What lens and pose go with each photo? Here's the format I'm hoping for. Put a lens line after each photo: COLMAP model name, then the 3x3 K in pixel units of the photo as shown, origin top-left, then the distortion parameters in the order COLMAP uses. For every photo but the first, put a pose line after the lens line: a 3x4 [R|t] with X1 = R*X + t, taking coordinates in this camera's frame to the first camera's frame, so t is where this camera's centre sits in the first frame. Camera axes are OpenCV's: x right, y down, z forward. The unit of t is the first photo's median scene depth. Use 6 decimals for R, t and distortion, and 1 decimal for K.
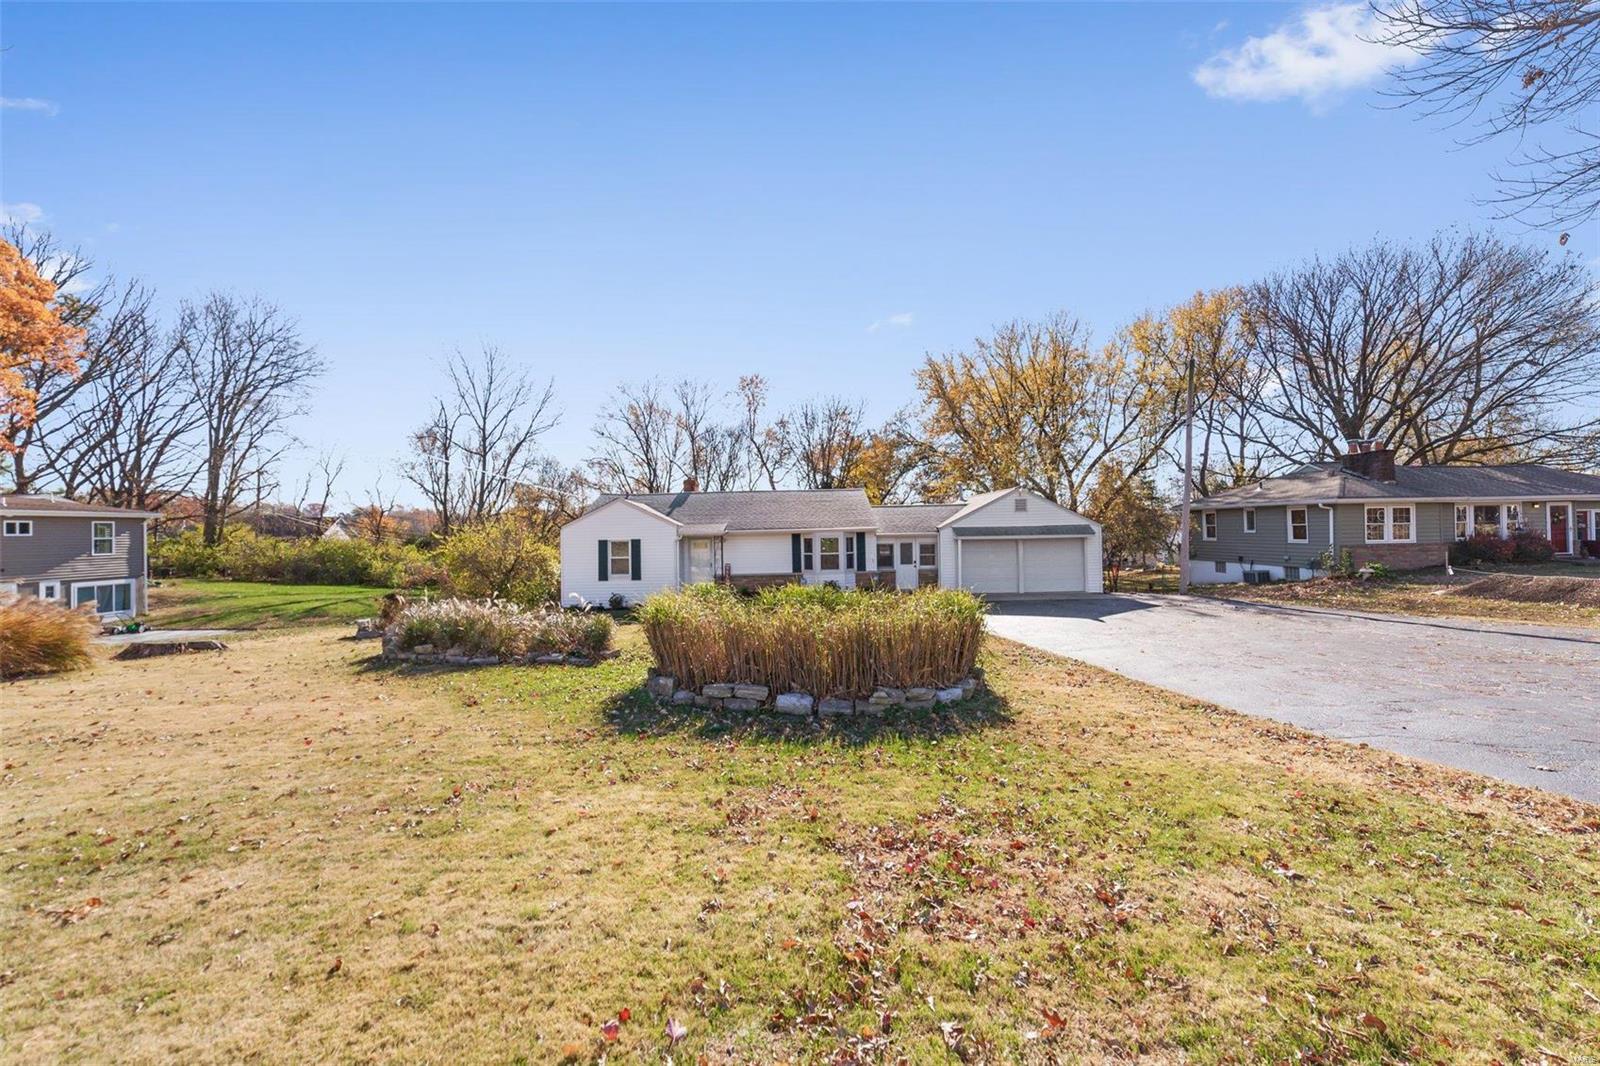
lens RADIAL K [[658.4, 0, 787.3], [0, 658.4, 454.4], [0, 0, 1]] dist [-0.016853, 0.010868]
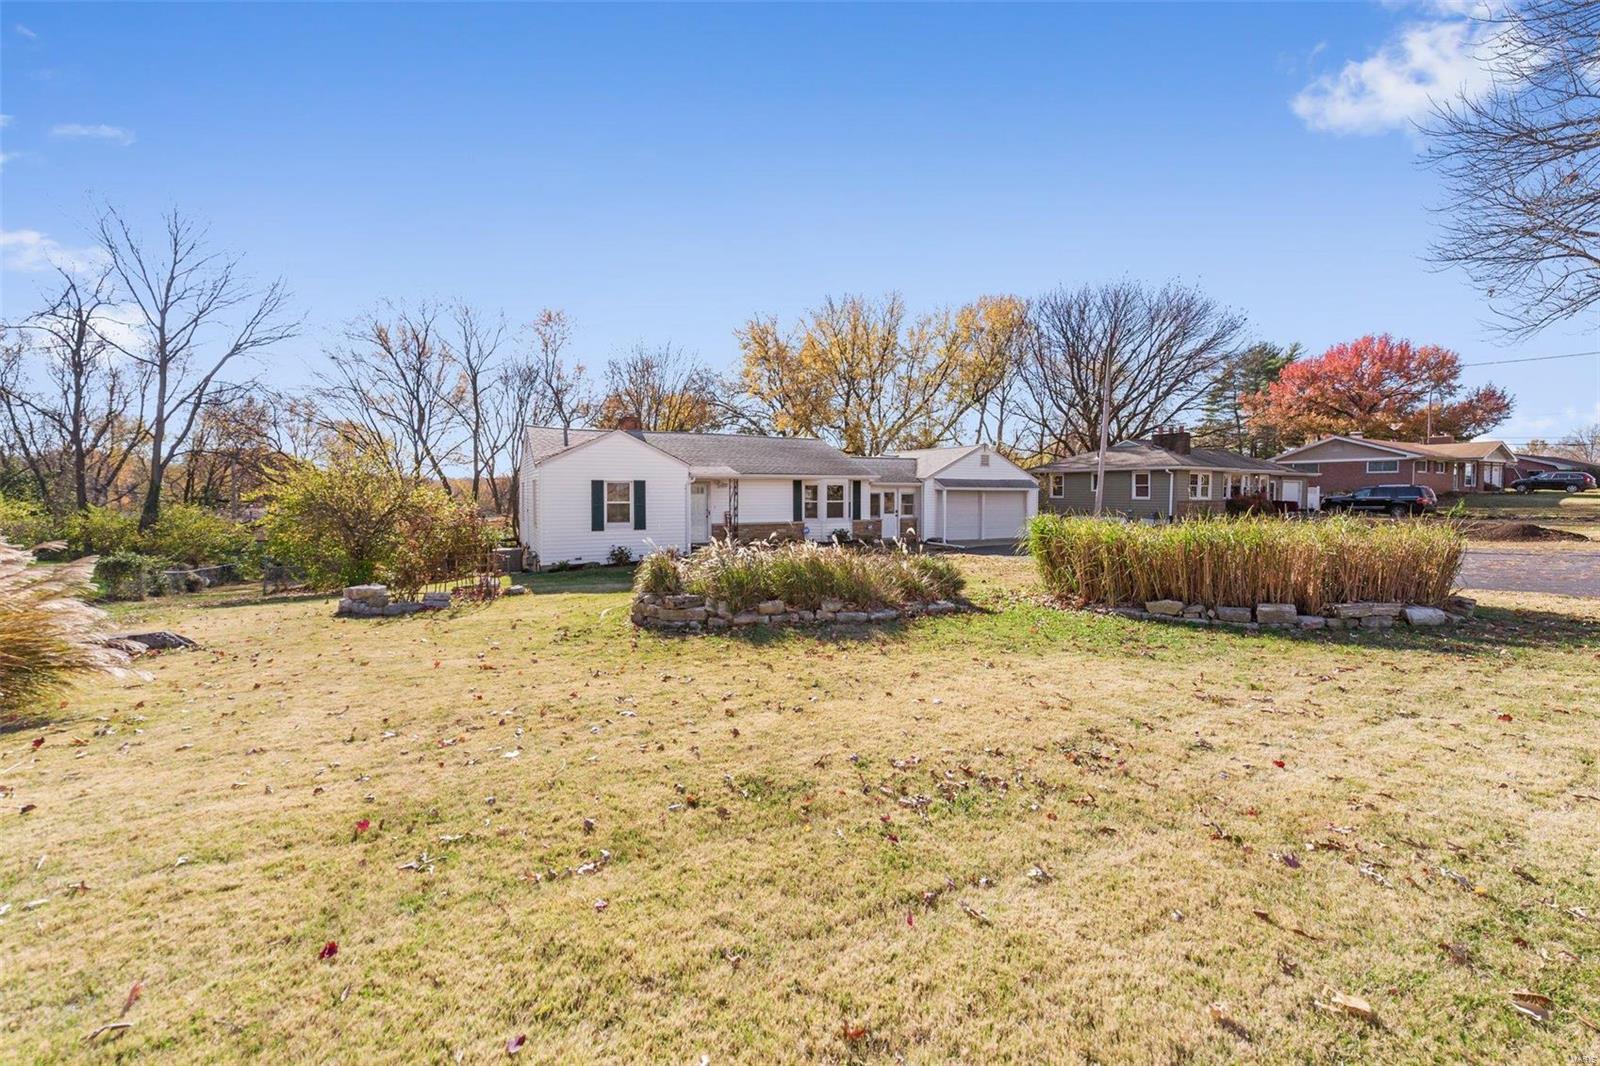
lens RADIAL K [[642.7, 0, 799.6], [0, 642.7, 479.2], [0, 0, 1]] dist [0.000464, 0.009866]
pose [[0.887997, 0.029788, 0.458883, -0.403068], [-0.069053, 0.995222, 0.069022, 0.056828], [-0.454635, -0.092979, 0.885812, 0.196490]]
